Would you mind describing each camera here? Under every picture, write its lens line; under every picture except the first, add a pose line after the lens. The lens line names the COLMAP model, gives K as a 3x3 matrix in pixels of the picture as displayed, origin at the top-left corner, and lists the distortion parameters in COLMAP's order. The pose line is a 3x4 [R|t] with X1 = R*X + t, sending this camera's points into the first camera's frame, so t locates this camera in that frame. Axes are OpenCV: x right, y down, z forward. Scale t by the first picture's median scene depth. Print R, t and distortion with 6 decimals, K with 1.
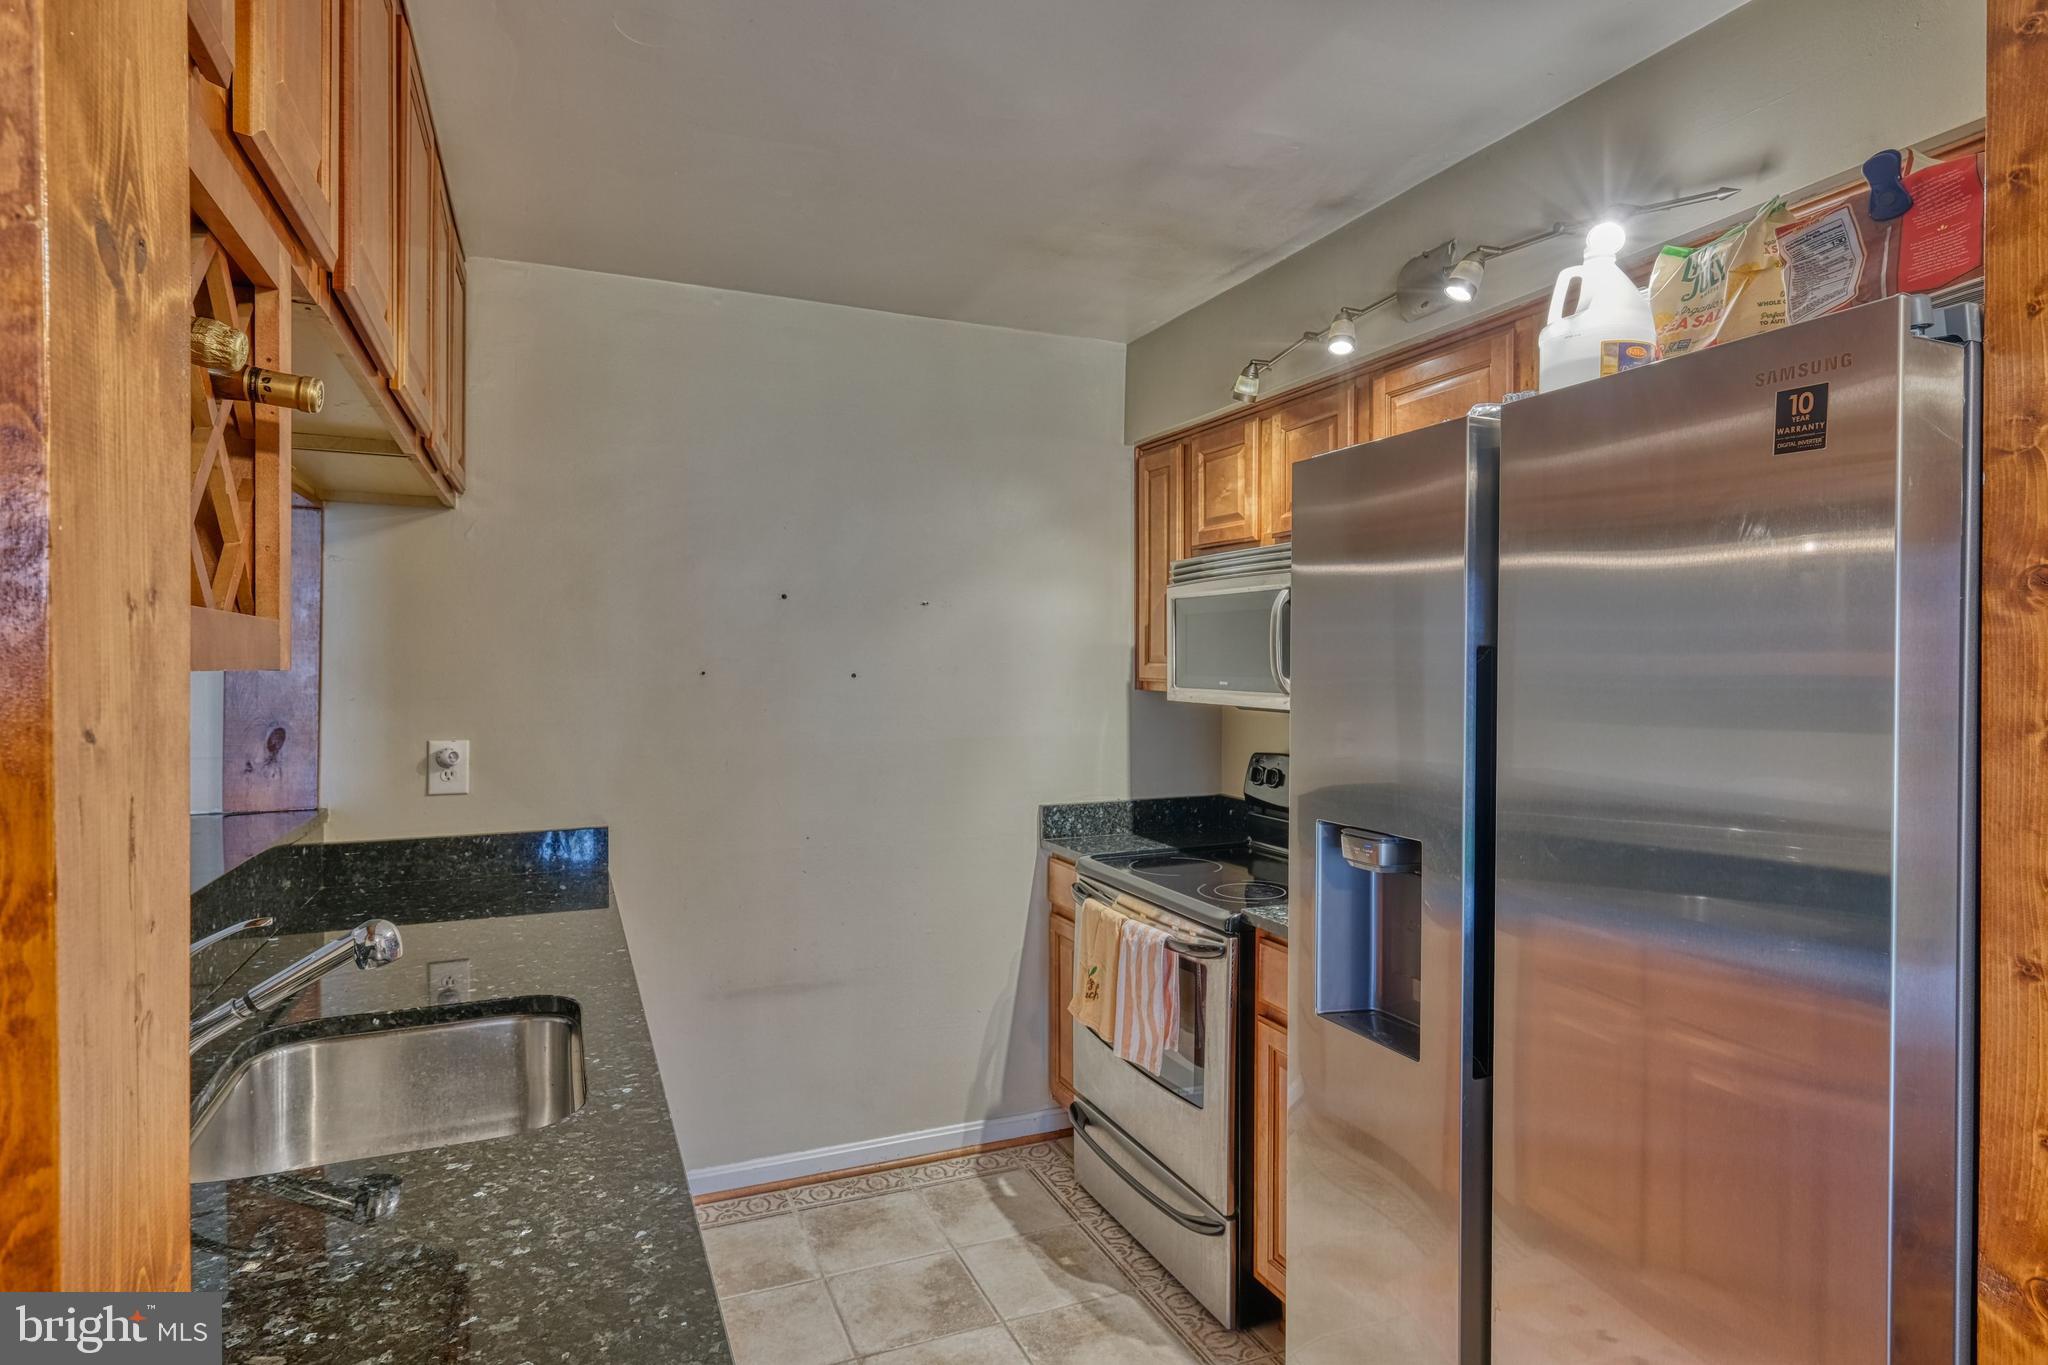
lens RADIAL K [[1103.5, 0, 1034.5], [0, 1103.5, 671.8], [0, 0, 1]] dist [0.006092, -0.002296]
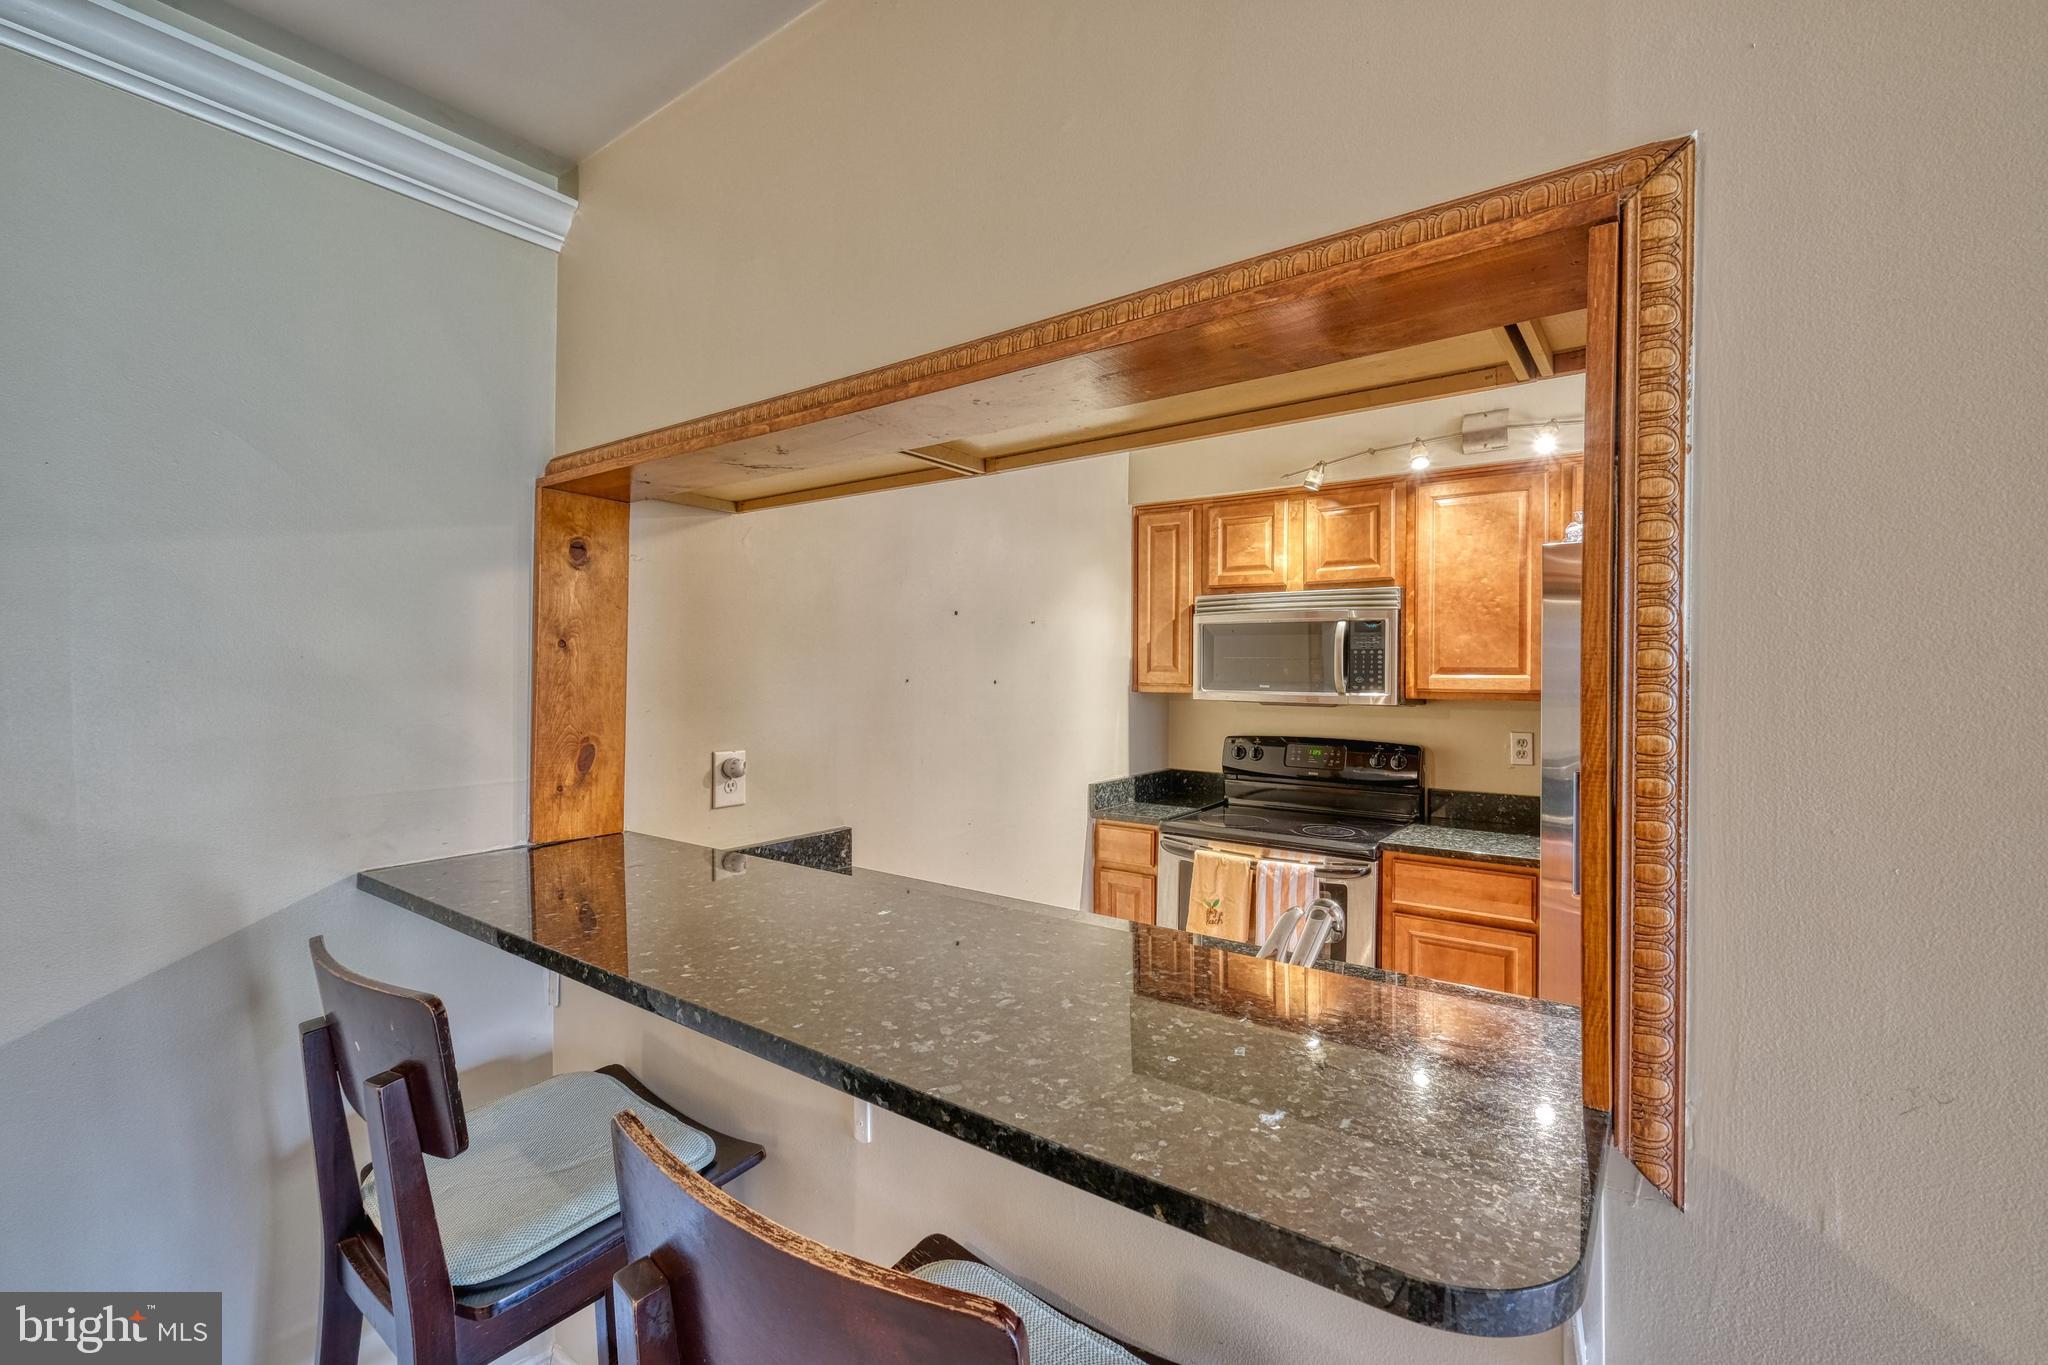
lens RADIAL K [[890.3, 0, 1035.5], [0, 890.3, 673.0], [0, 0, 1]] dist [-0.005252, 0.001330]
pose [[0.862780, -0.000034, 0.505579, -0.698296], [0.002094, 0.999992, -0.003506, -0.003565], [-0.505575, 0.004083, 0.862773, 0.188575]]
